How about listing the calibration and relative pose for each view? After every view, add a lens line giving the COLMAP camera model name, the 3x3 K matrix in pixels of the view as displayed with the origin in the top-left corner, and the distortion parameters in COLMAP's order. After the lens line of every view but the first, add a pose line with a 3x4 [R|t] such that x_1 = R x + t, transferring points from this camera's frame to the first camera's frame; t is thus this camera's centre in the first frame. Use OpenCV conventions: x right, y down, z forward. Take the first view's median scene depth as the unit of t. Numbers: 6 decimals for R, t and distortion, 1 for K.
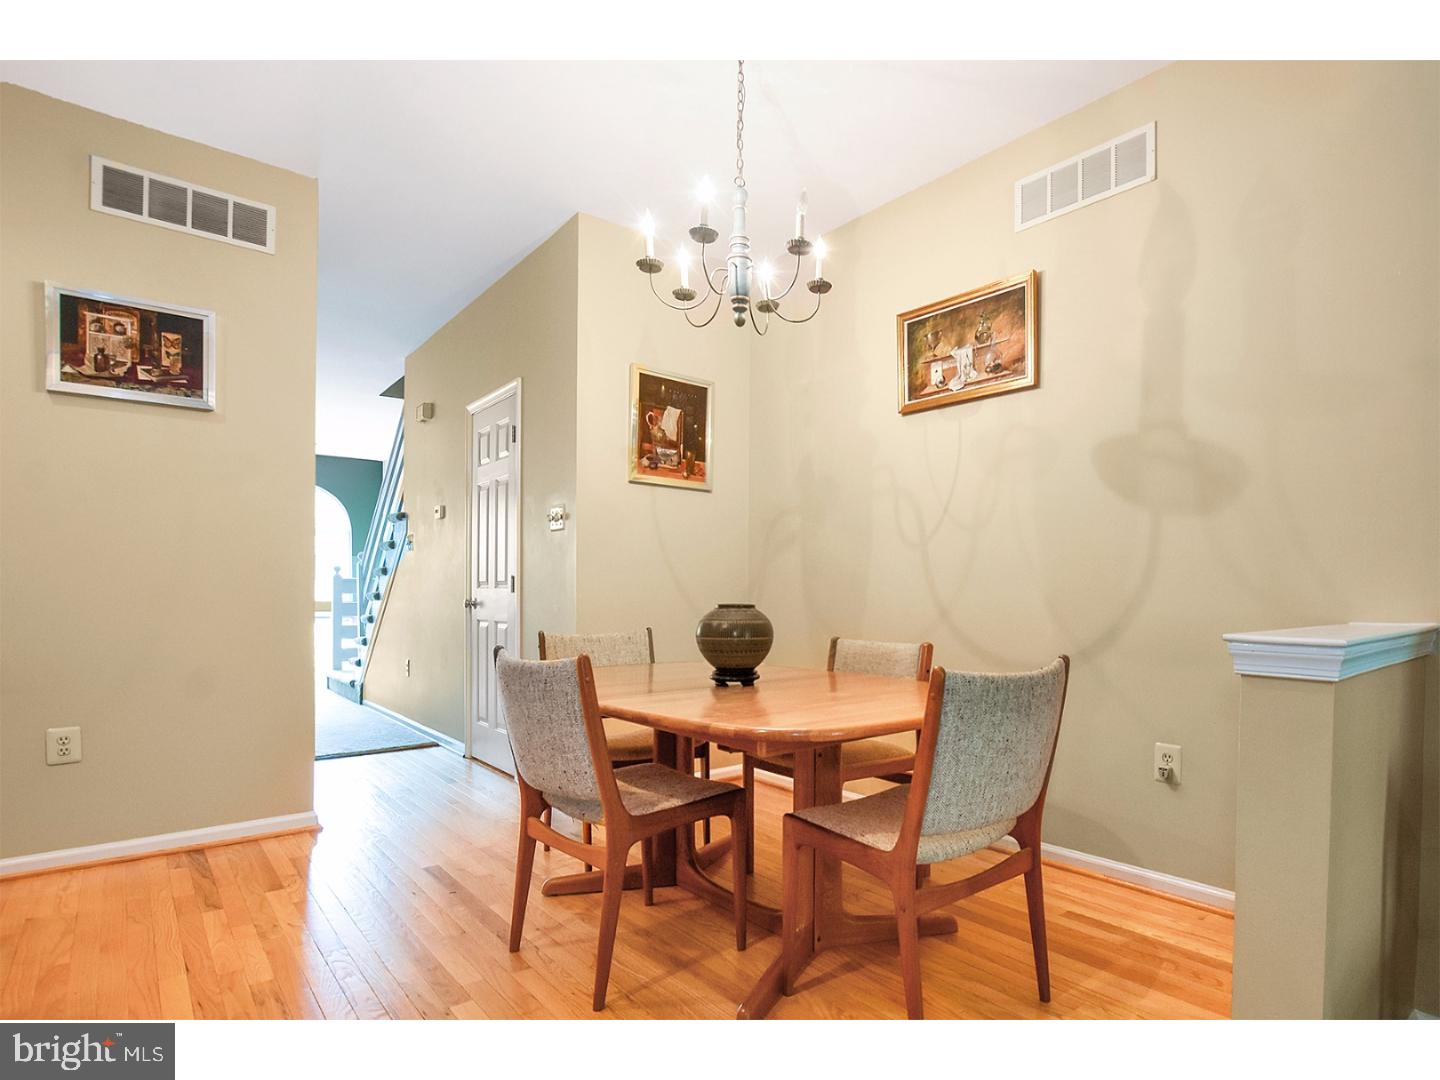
lens RADIAL K [[780.3, 0, 842.9], [0, 780.3, 592.8], [0, 0, 1]] dist [-0.013716, -0.000263]
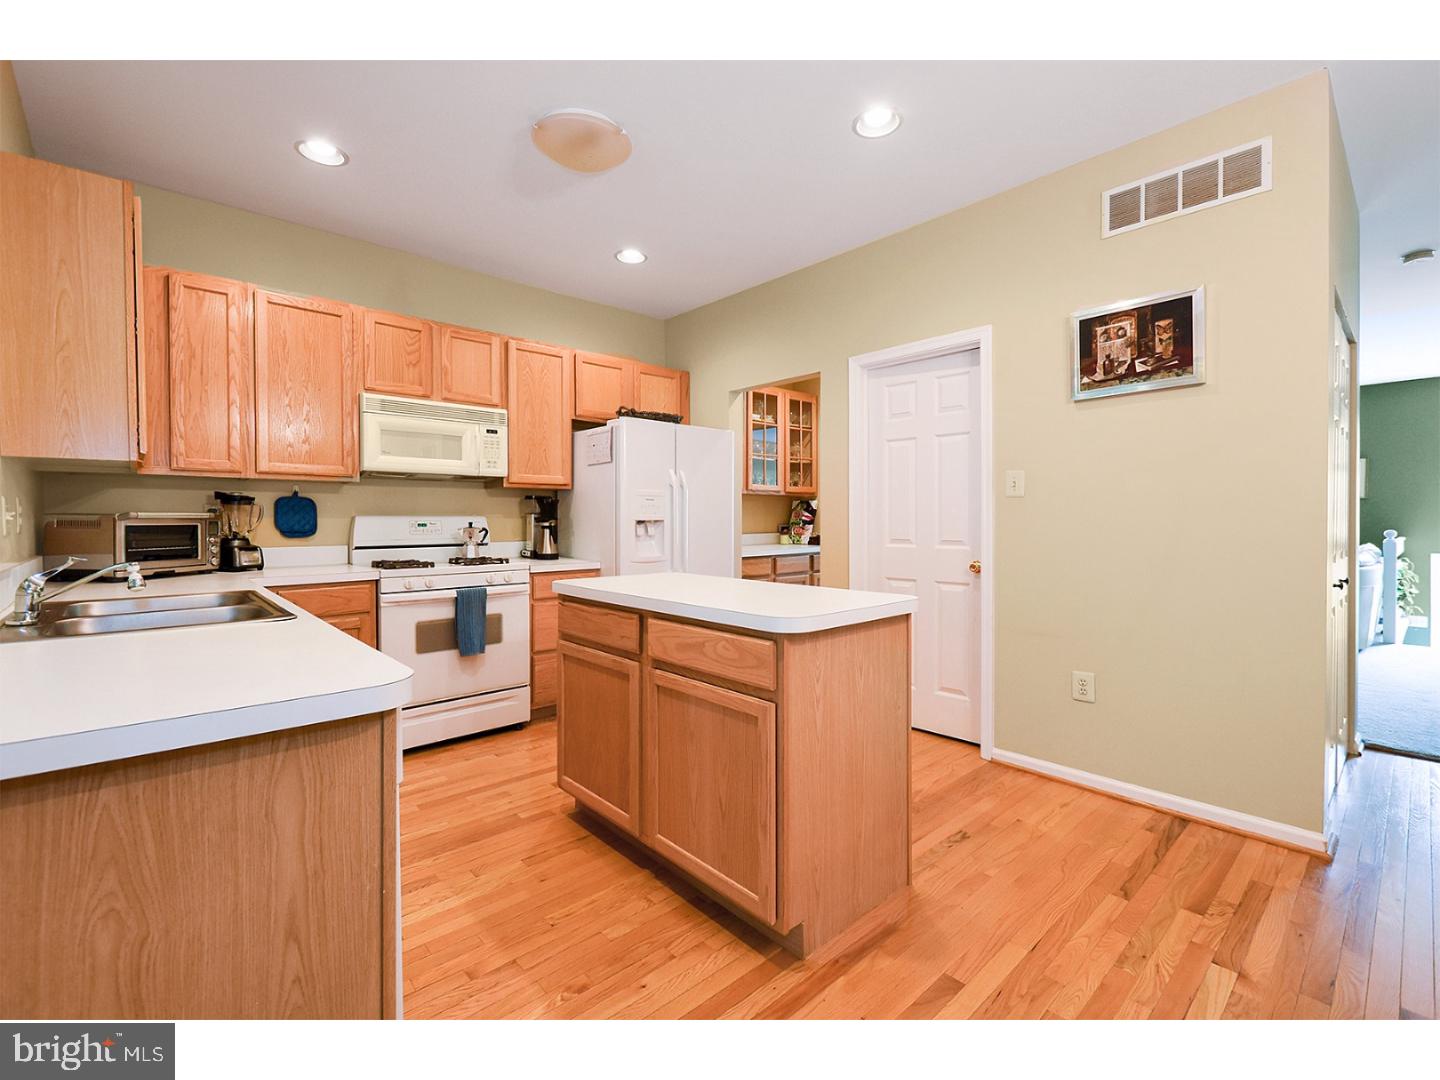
lens RADIAL K [[628.1, 0, 715.1], [0, 628.1, 527.8], [0, 0, 1]] dist [0.002092, 0.000246]
pose [[-0.023661, 0.006864, -0.999696, 0.007091], [0.007075, 0.999953, 0.006698, -0.062495], [0.999695, -0.006915, -0.023709, 0.405662]]
